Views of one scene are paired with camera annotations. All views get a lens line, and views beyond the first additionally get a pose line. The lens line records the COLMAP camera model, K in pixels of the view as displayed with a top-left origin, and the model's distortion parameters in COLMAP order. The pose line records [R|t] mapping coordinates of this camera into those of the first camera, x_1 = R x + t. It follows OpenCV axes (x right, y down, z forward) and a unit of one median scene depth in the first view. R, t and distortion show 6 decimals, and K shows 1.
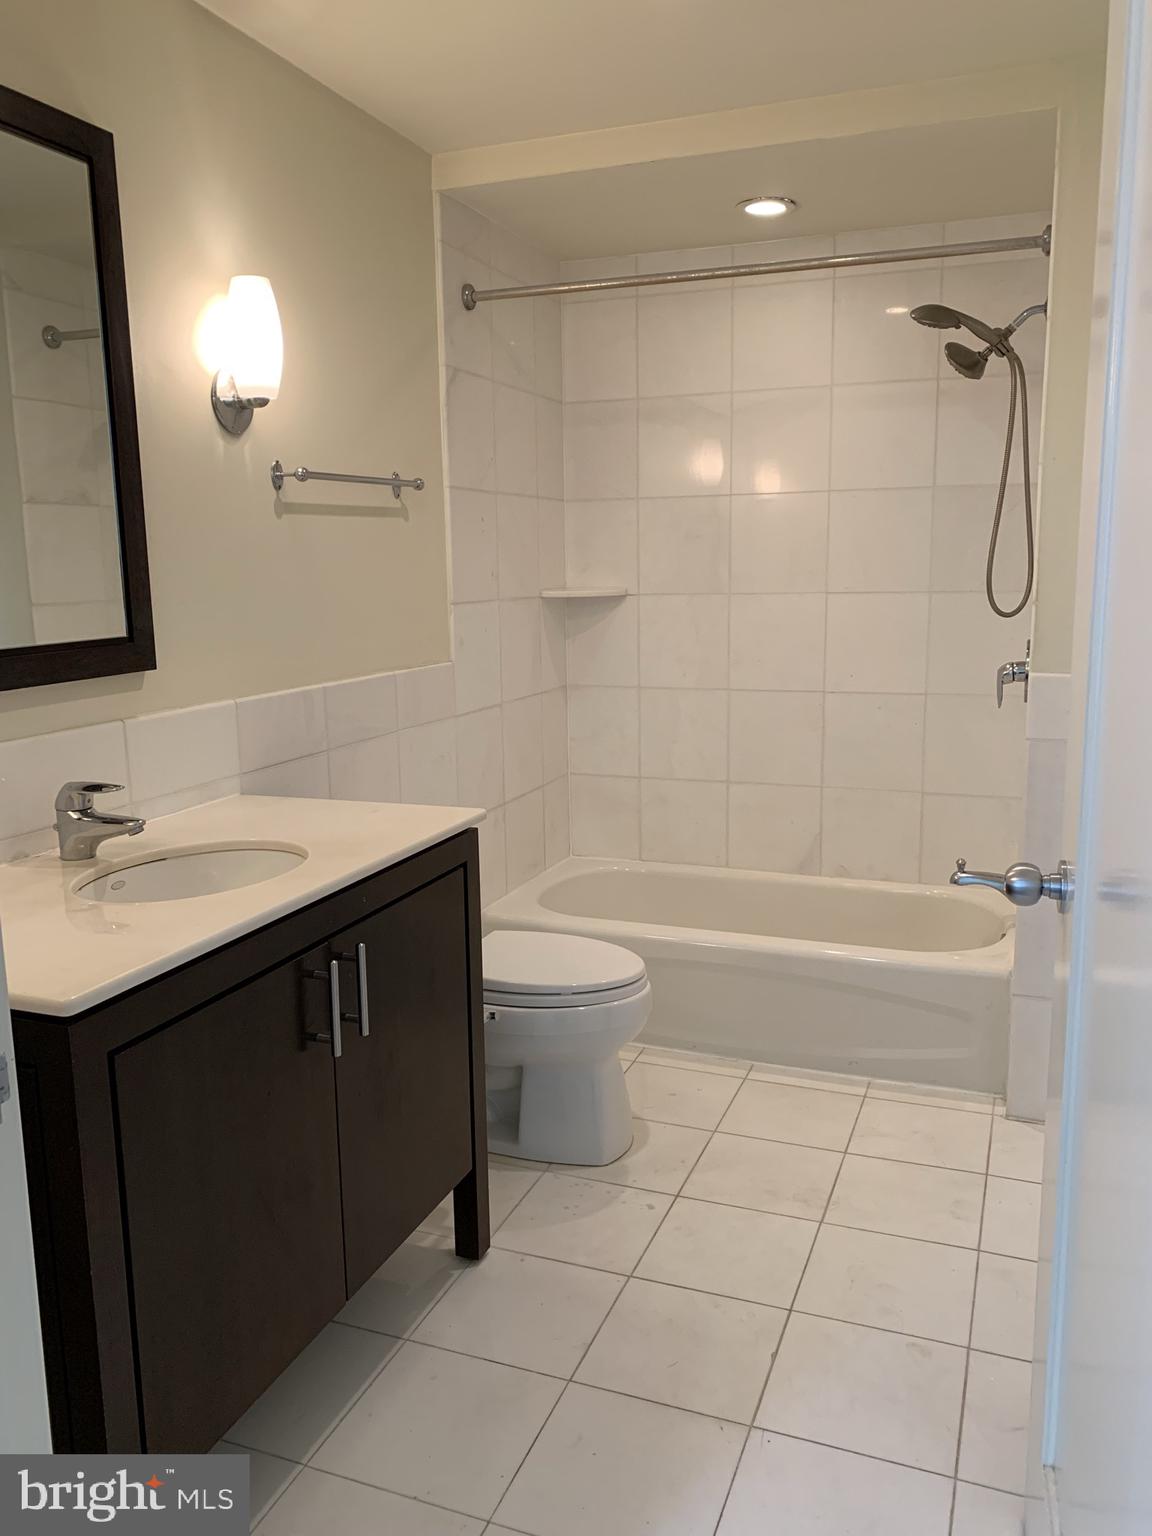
lens RADIAL K [[1182.6, 0, 594.4], [0, 1182.6, 787.4], [0, 0, 1]] dist [0.043804, -0.053007]
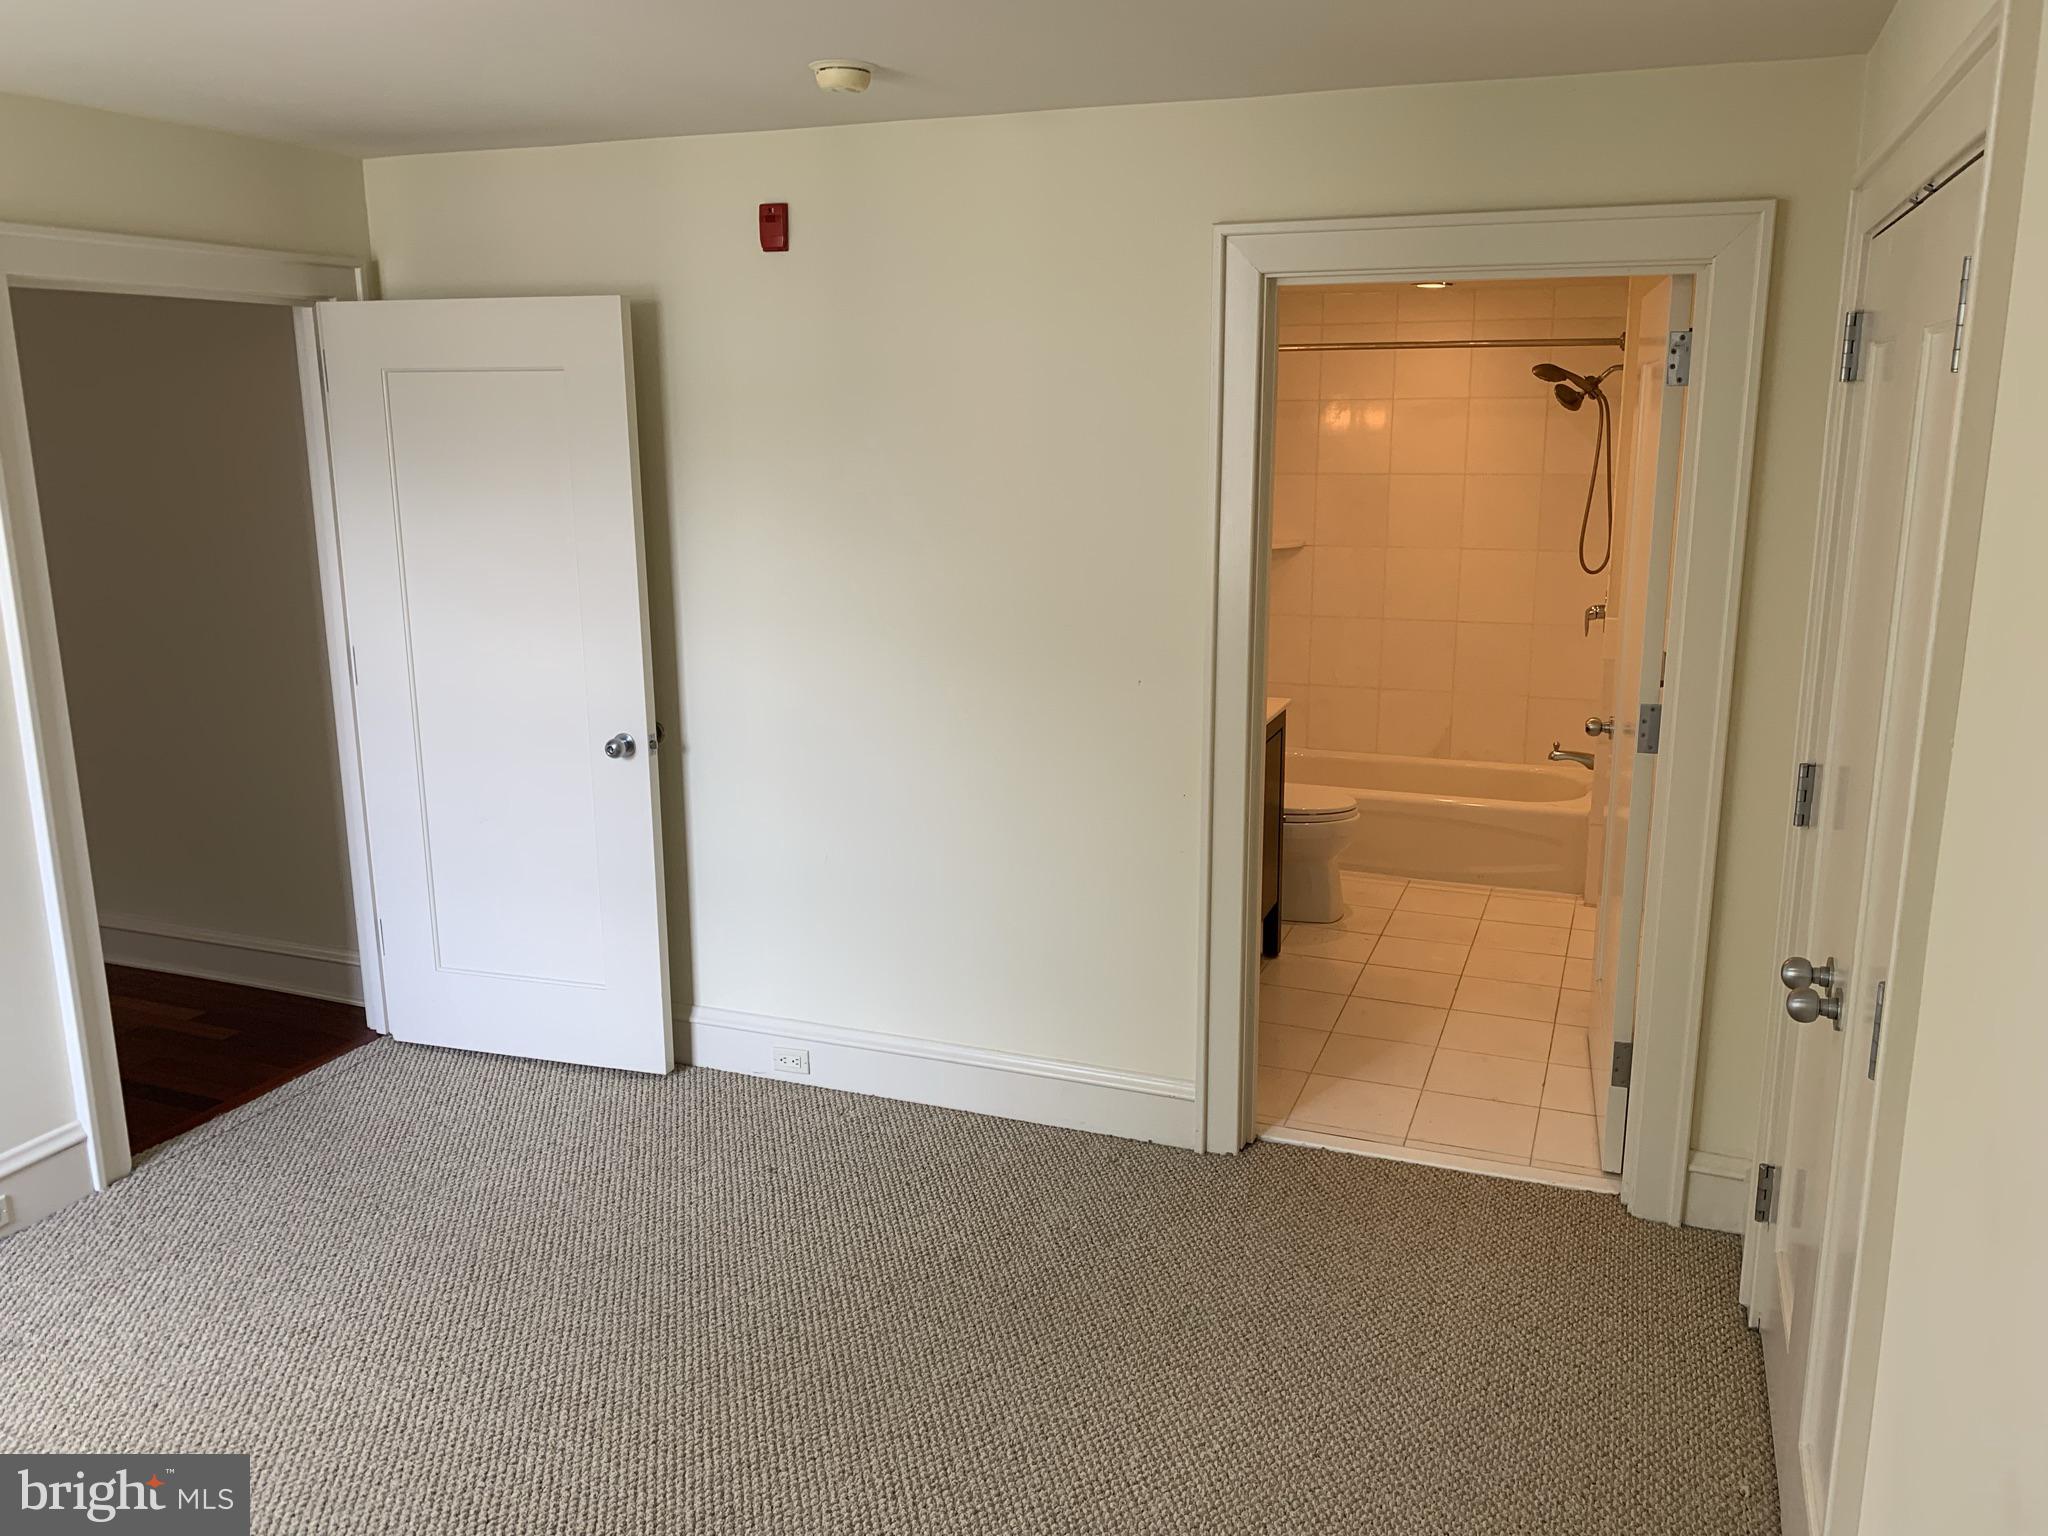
lens RADIAL K [[1576.8, 0, 1037.2], [0, 1576.8, 779.1], [0, 0, 1]] dist [0.043804, -0.053007]
pose [[0.999939, 0.008881, -0.006511, -0.378984], [-0.008599, 0.999078, 0.042070, 0.038594], [0.006878, -0.042011, 0.999093, -1.136660]]
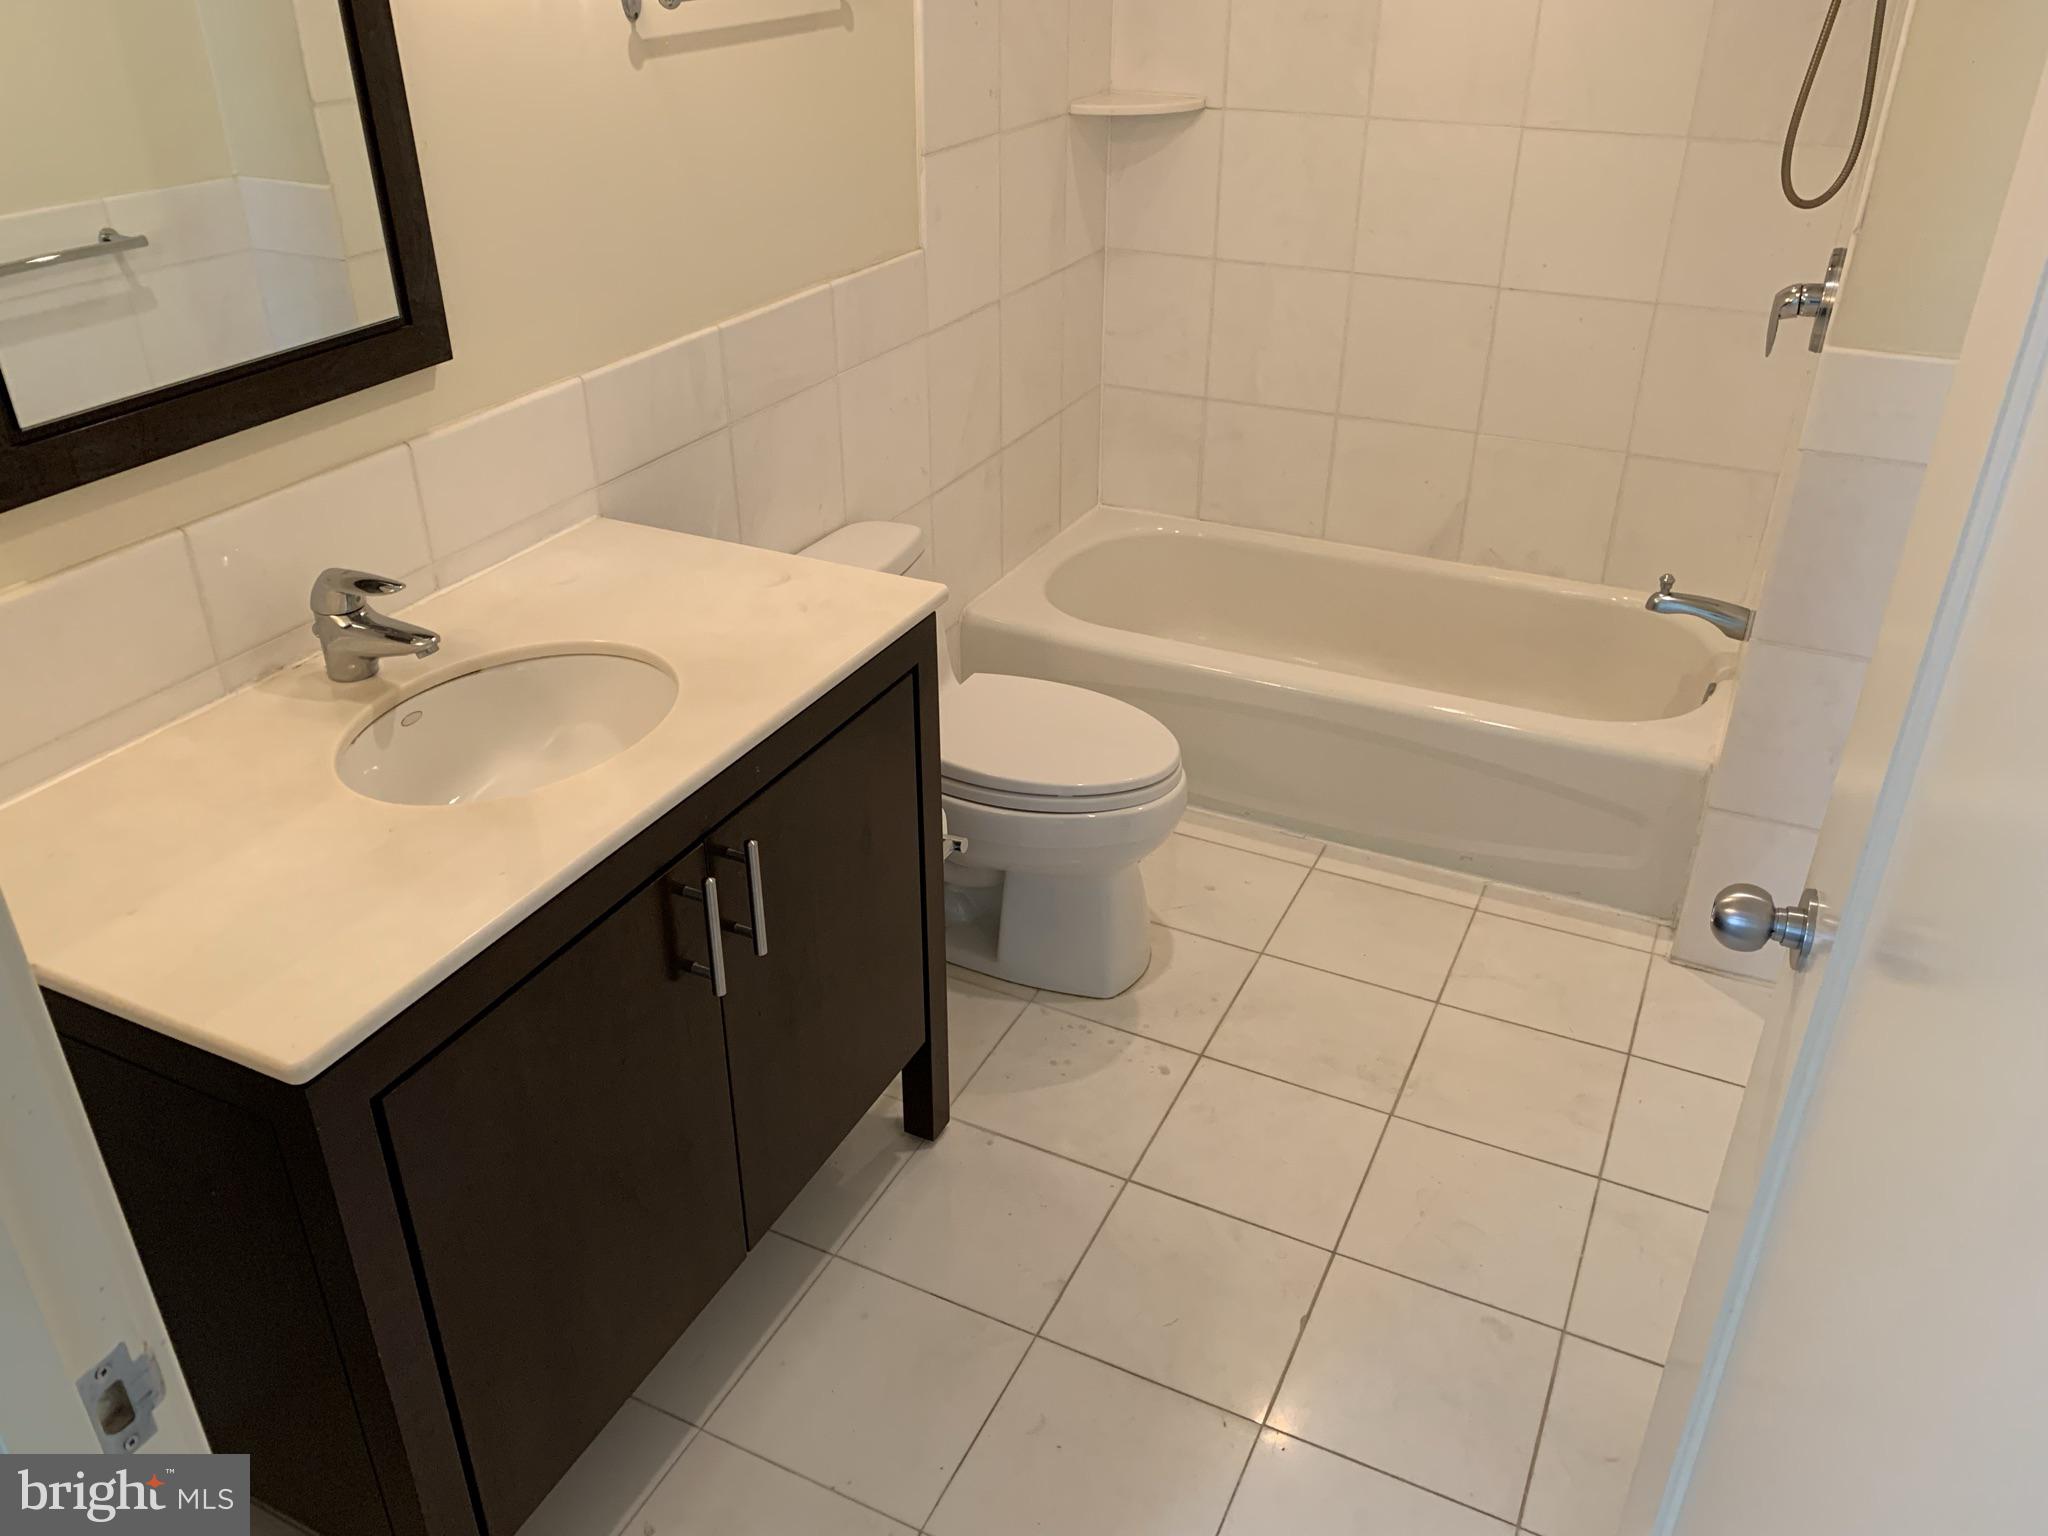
lens RADIAL K [[1576.8, 0, 1021.2], [0, 1576.8, 786.2], [0, 0, 1]] dist [0.043804, -0.053007]
pose [[0.995775, 0.058733, -0.070588, 0.015805], [-0.033068, 0.946487, 0.321044, -0.129960], [0.085667, -0.317353, 0.944430, 0.095758]]
